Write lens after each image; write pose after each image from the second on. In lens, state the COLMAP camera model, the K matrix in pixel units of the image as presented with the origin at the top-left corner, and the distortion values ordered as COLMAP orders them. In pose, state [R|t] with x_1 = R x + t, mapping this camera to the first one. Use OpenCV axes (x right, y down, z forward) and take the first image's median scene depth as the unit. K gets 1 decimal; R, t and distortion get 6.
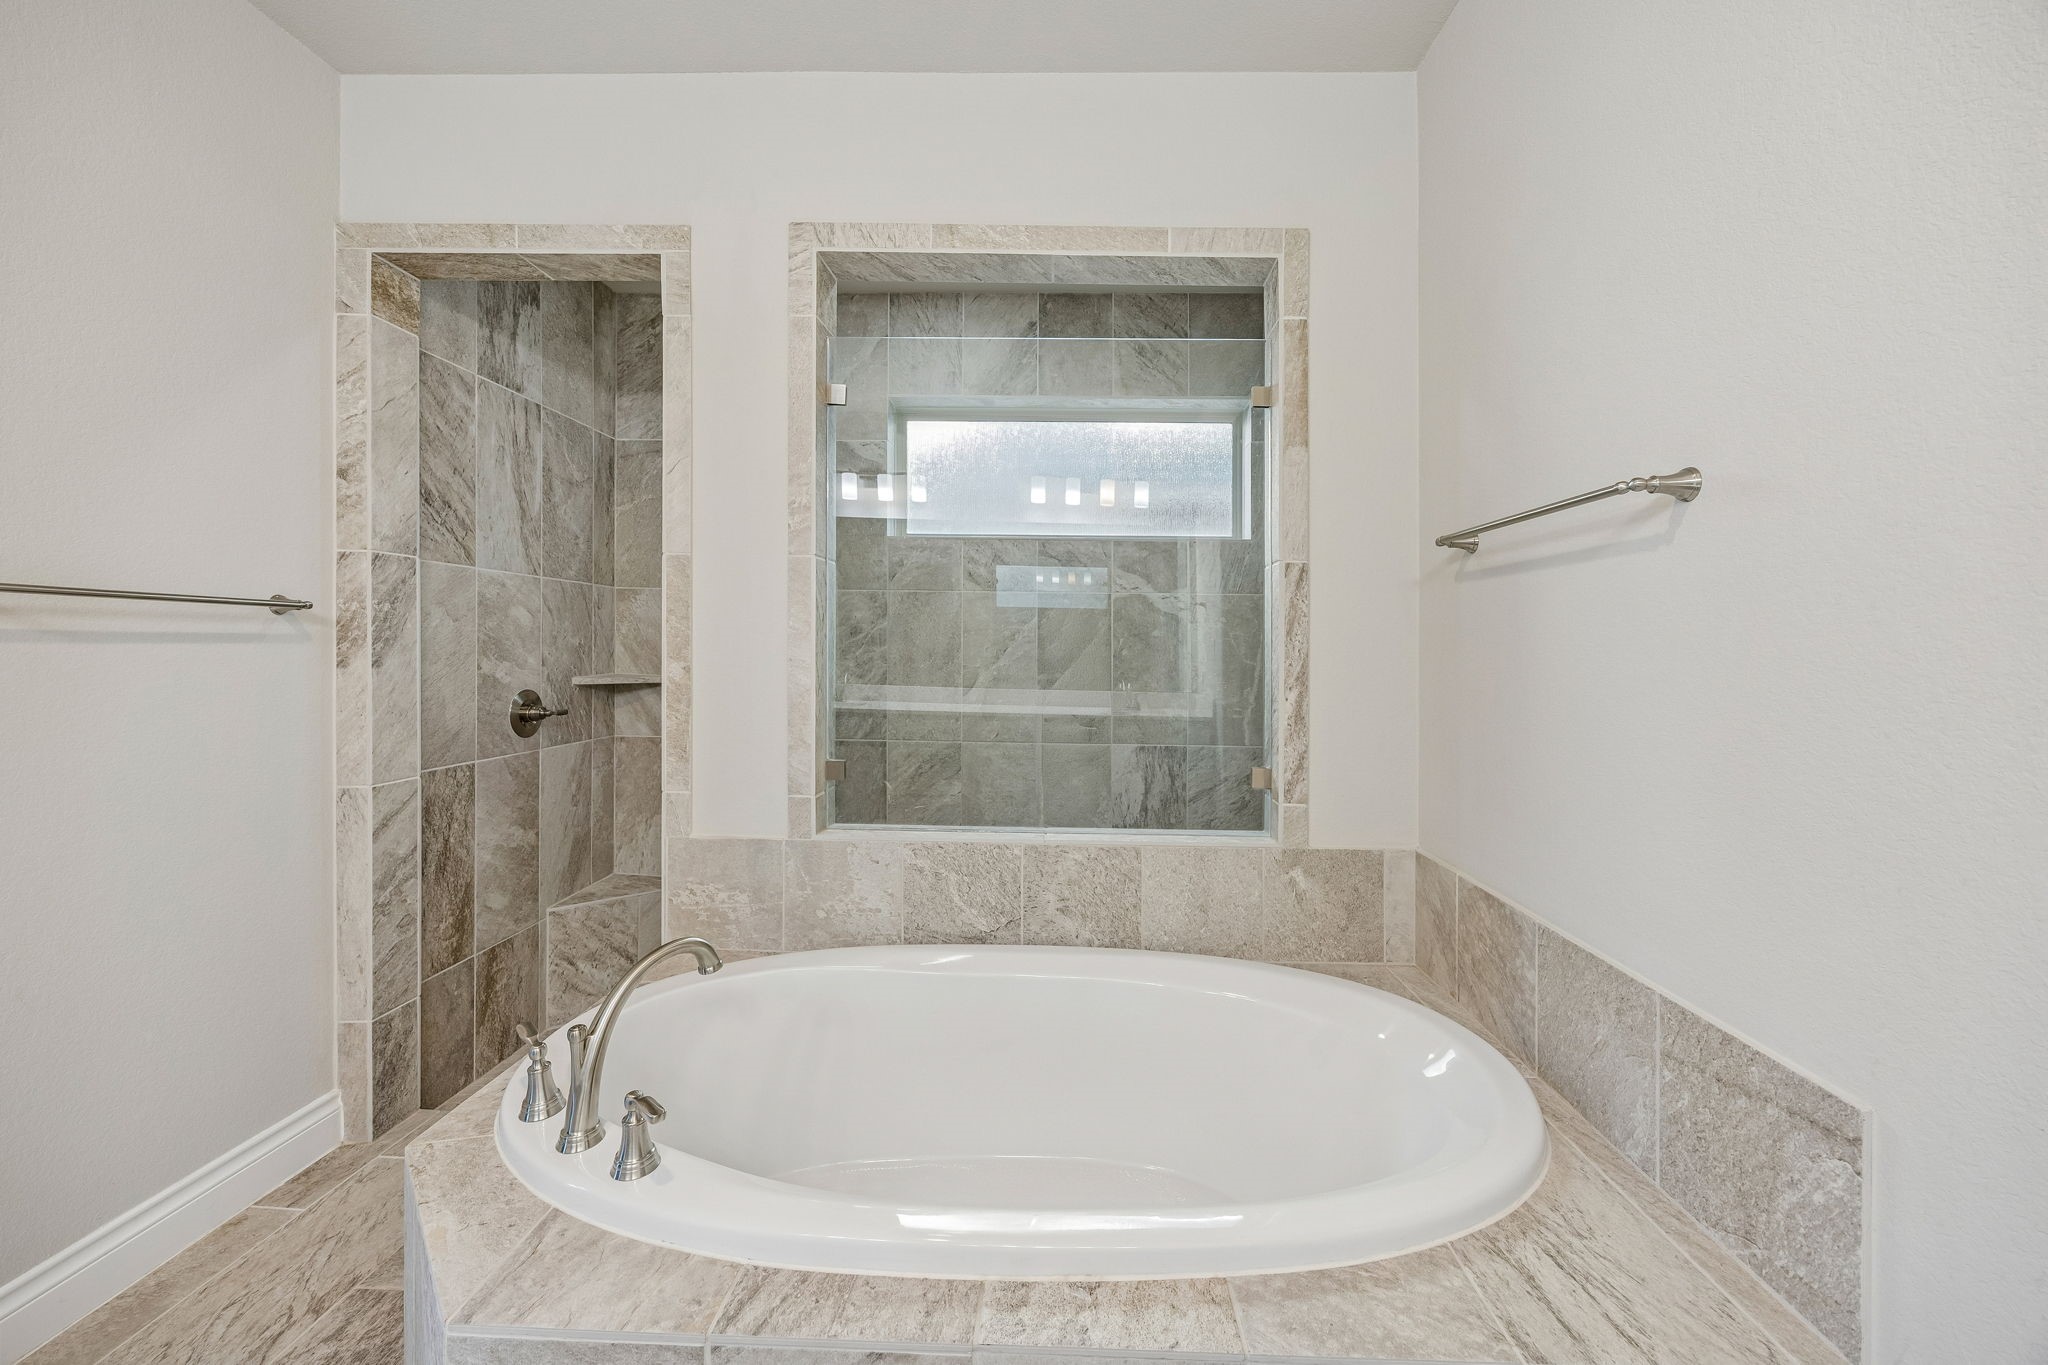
lens RADIAL K [[809.1, 0, 1030.8], [0, 809.1, 639.6], [0, 0, 1]] dist [-0.000954, -0.000180]
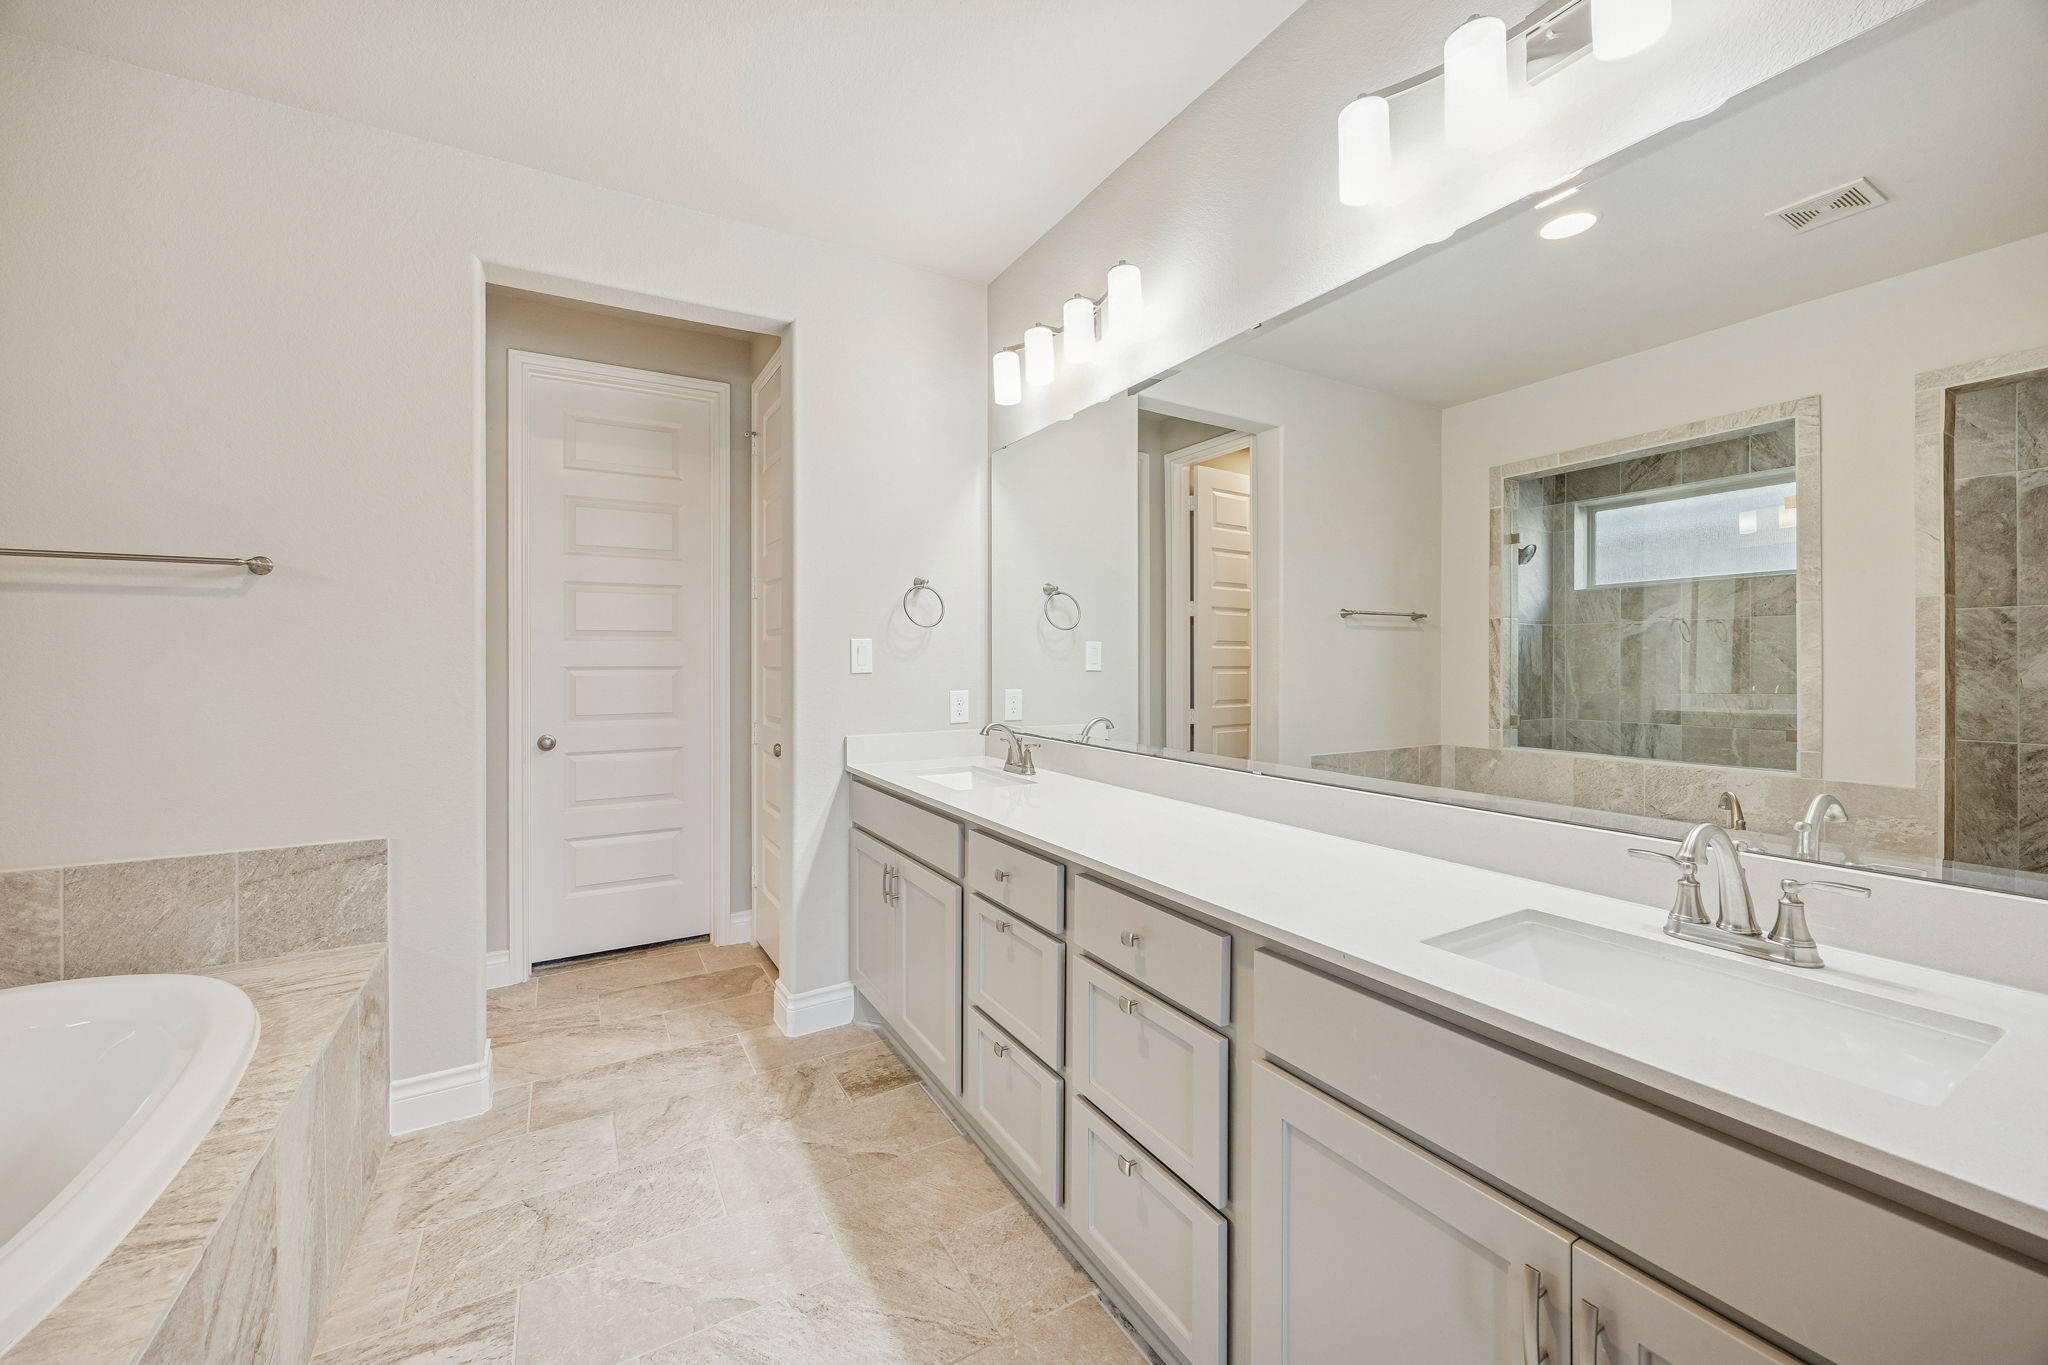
lens RADIAL K [[809.1, 0, 1026.5], [0, 809.1, 665.8], [0, 0, 1]] dist [-0.000954, -0.000180]
pose [[-0.534956, -0.013133, 0.844778, -1.825500], [-0.006159, 0.999913, 0.011644, 0.004892], [-0.844857, 0.001027, -0.534991, 0.564793]]
